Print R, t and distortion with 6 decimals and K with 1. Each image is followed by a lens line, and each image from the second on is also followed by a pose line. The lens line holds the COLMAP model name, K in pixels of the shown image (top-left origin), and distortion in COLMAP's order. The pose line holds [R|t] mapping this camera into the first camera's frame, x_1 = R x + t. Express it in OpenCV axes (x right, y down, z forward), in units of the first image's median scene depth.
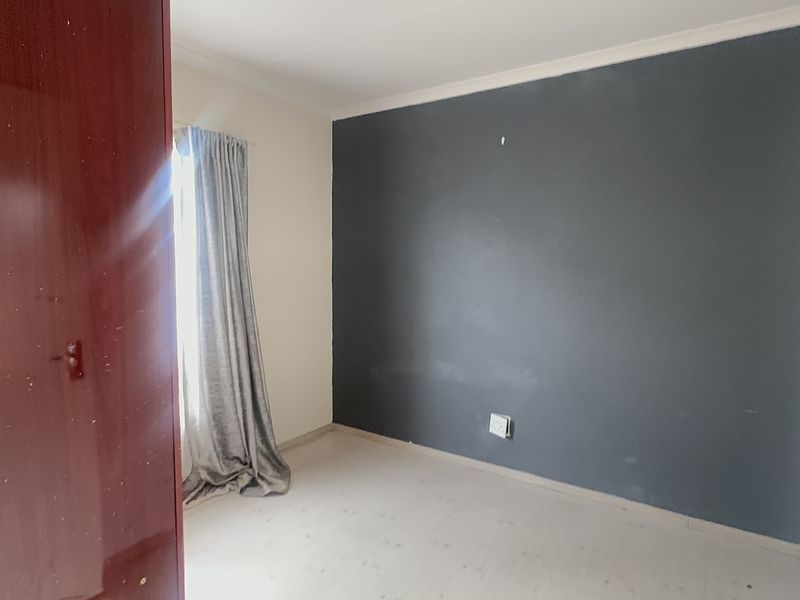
lens RADIAL K [[470.3, 0, 400.0], [0, 470.3, 300.0], [0, 0, 1]] dist [0.001196, 0.000341]
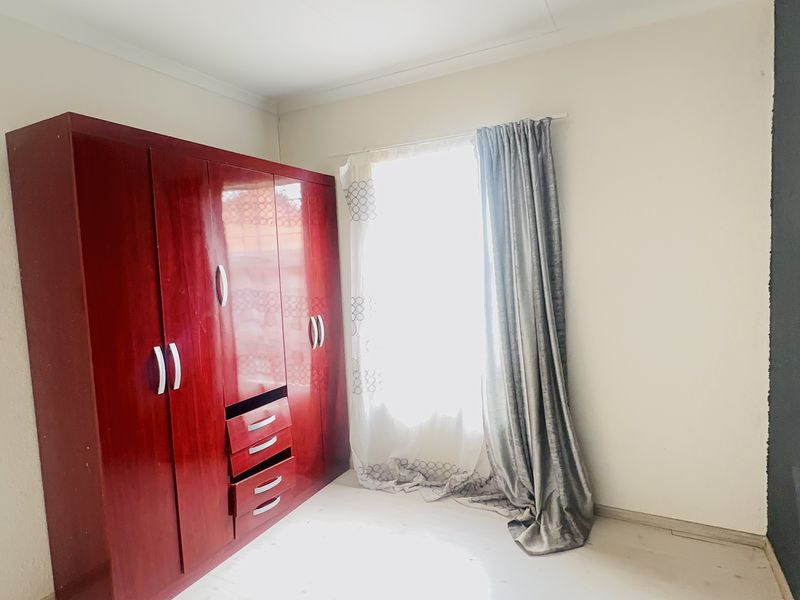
lens RADIAL K [[470.3, 0, 400.0], [0, 470.3, 300.0], [0, 0, 1]] dist [0.001196, 0.000341]
pose [[0.084368, 0.058108, -0.994739, 0.504865], [-0.039469, 0.997710, 0.054934, -0.052237], [0.995653, 0.034627, 0.086468, 0.706351]]
